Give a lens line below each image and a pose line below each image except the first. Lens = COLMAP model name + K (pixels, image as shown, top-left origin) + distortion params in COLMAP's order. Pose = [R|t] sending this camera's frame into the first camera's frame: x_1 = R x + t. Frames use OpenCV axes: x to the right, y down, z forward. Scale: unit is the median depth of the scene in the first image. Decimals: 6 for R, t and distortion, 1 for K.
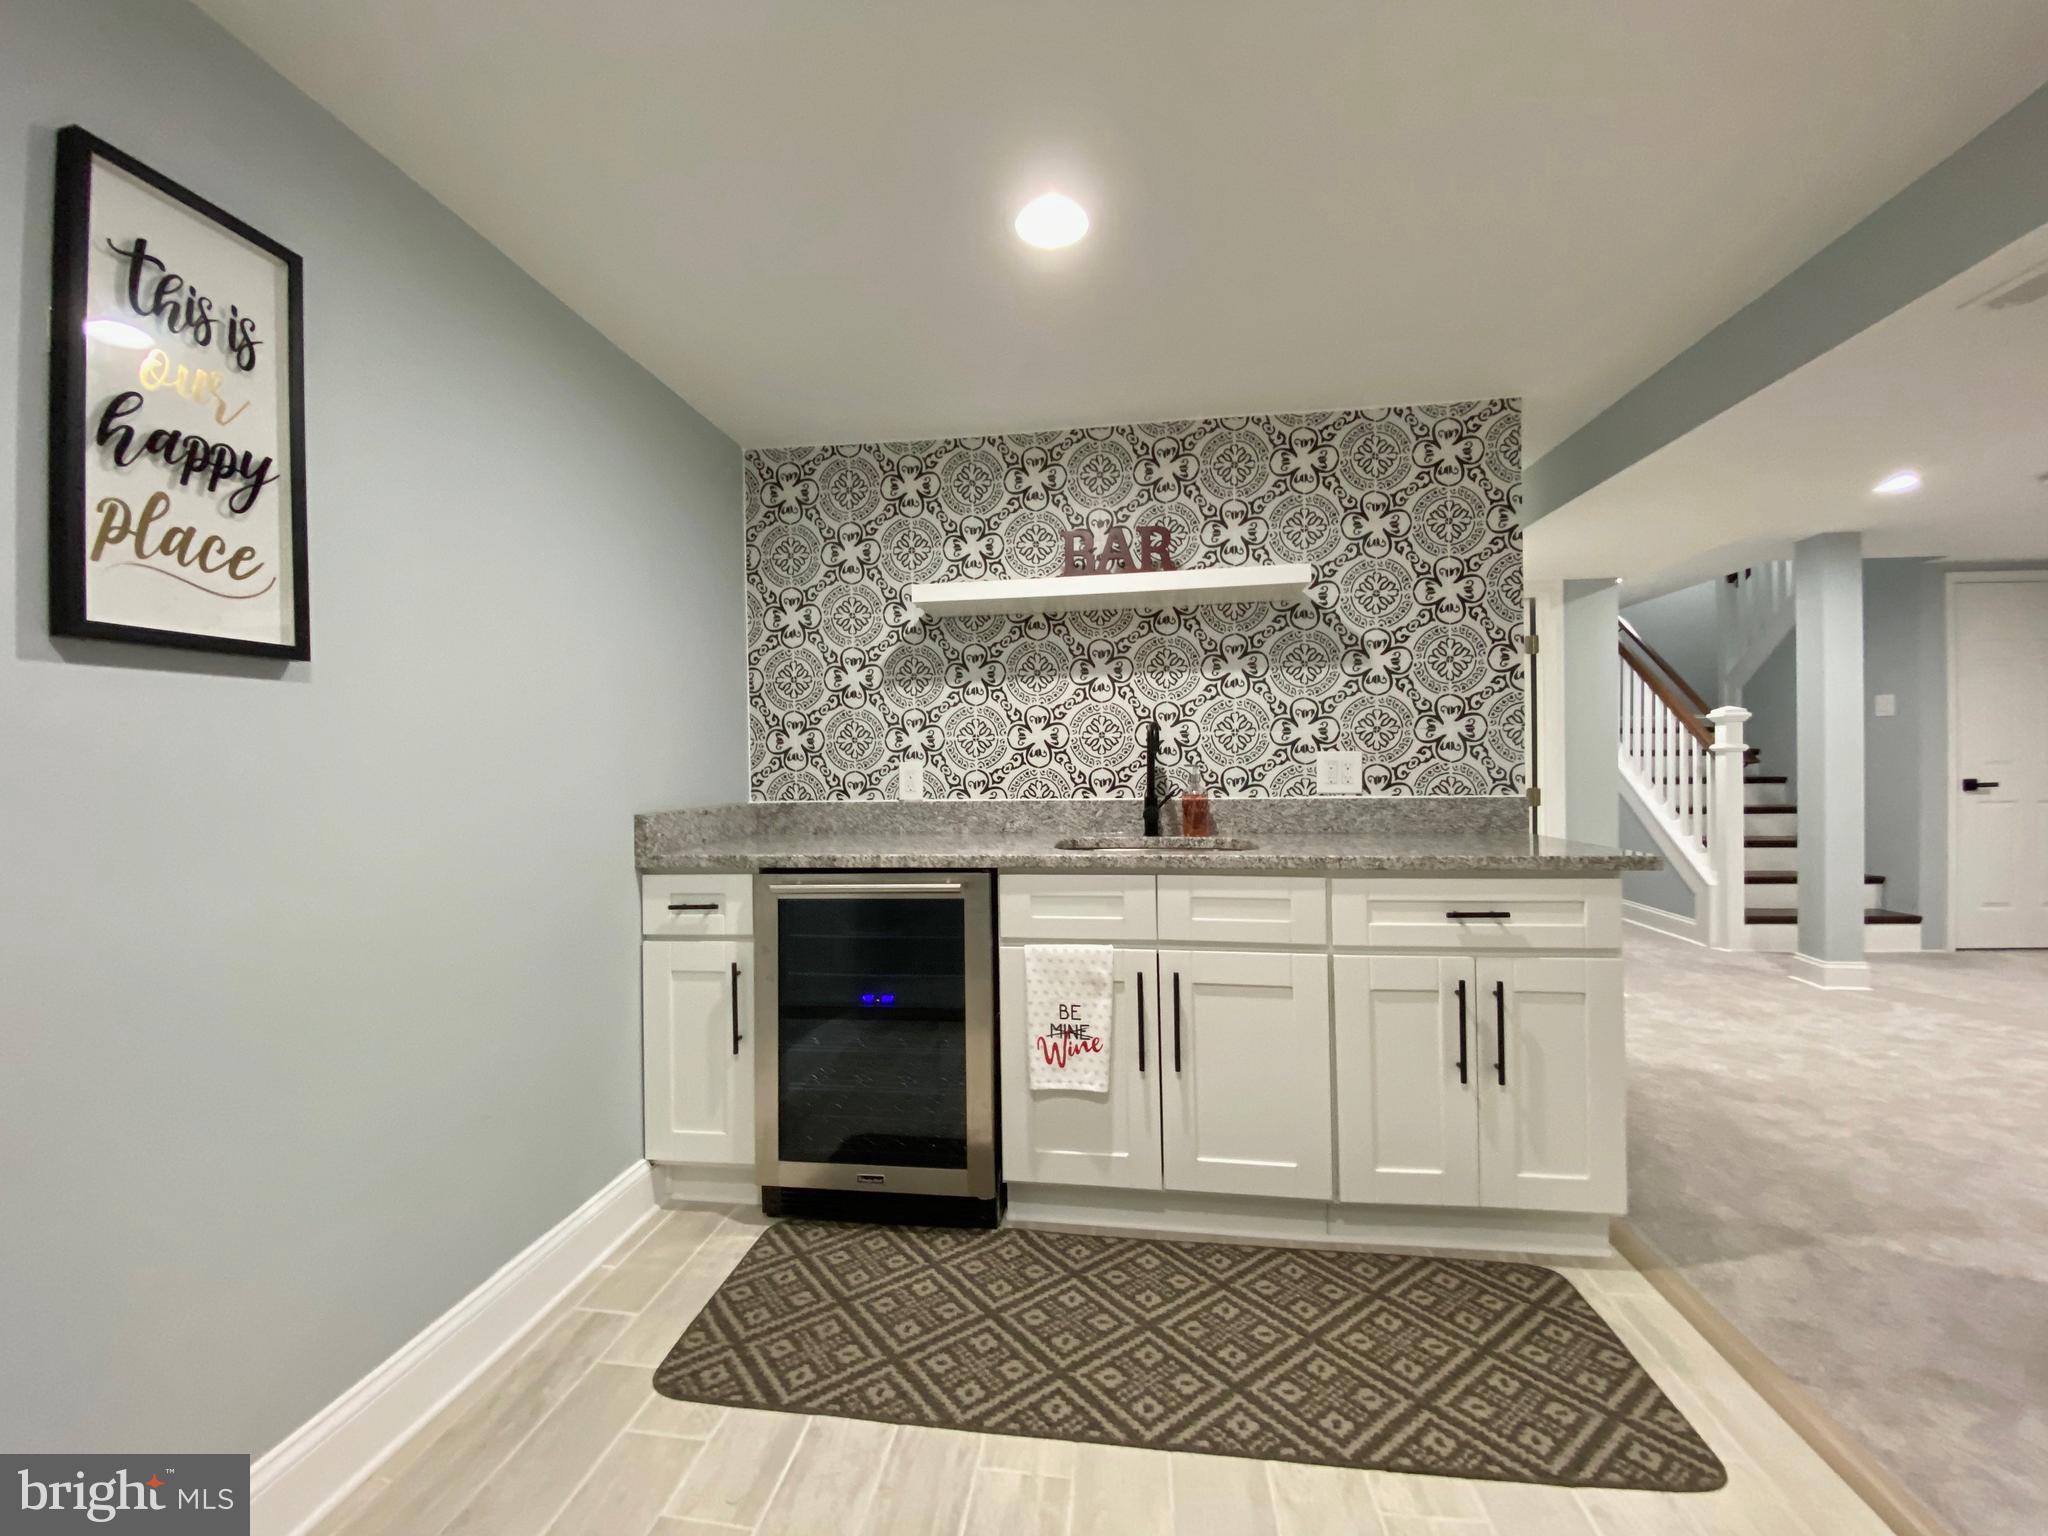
lens RADIAL K [[842.9, 0, 1024.0], [0, 842.9, 768.0], [0, 0, 1]] dist [0.021513, -0.020409]
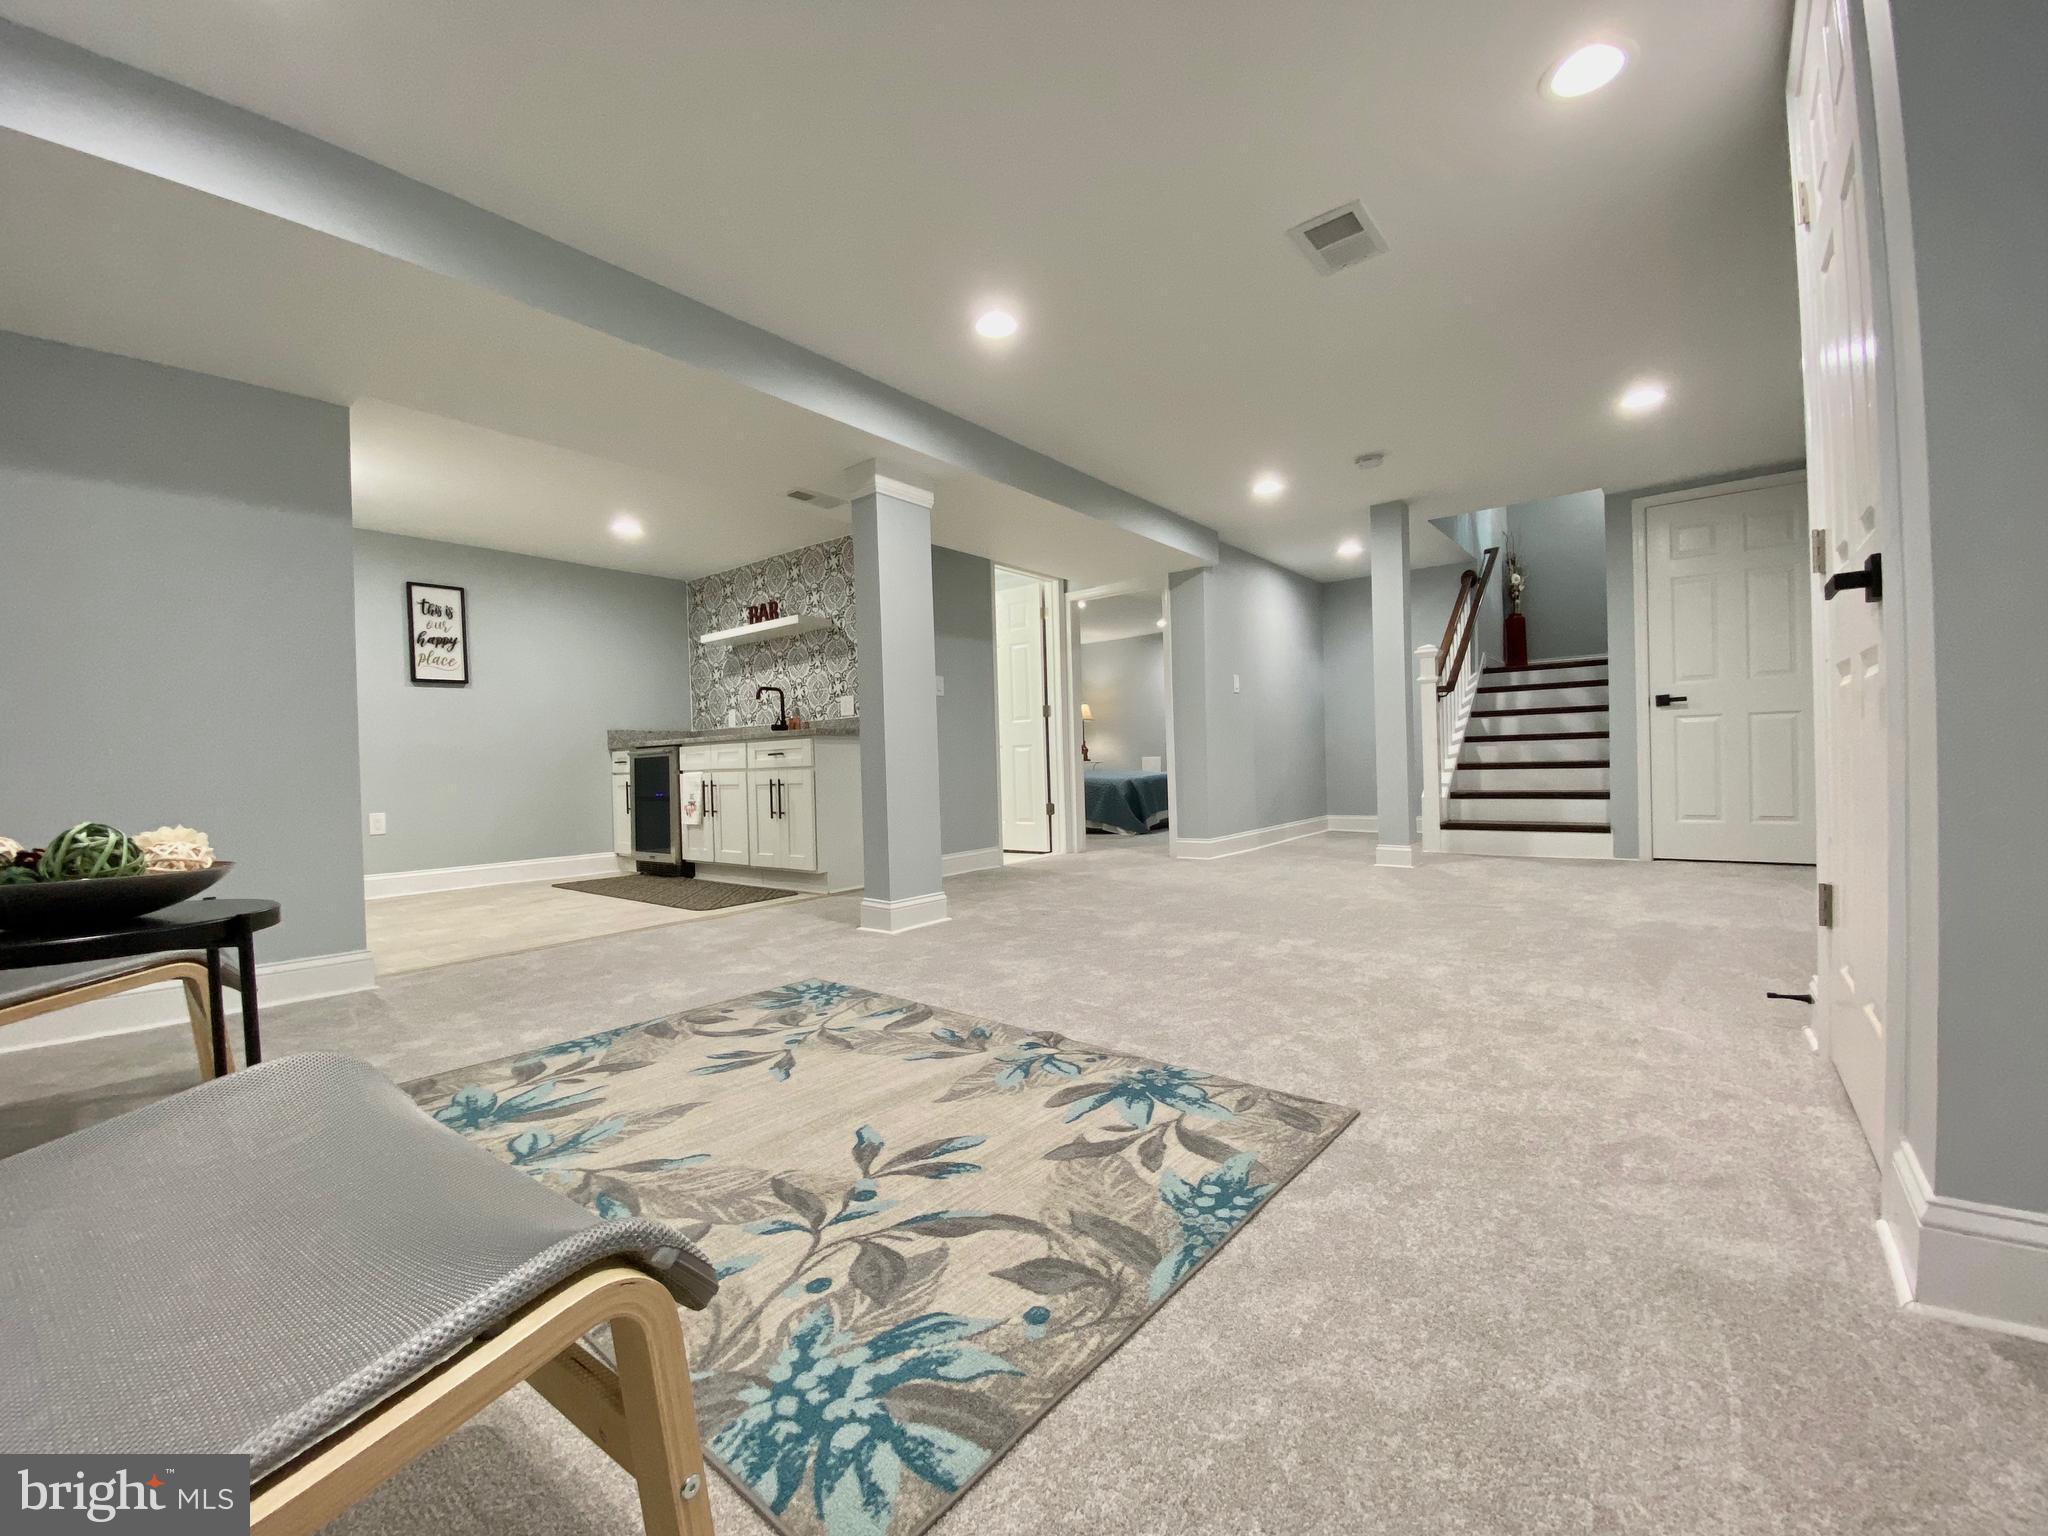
lens RADIAL K [[842.9, 0, 1024.0], [0, 842.9, 768.0], [0, 0, 1]] dist [0.021513, -0.020409]
pose [[0.854522, -0.009313, -0.519332, 2.340928], [0.016936, 0.999807, 0.009938, 0.188512], [0.519139, -0.017288, 0.854515, -0.744127]]
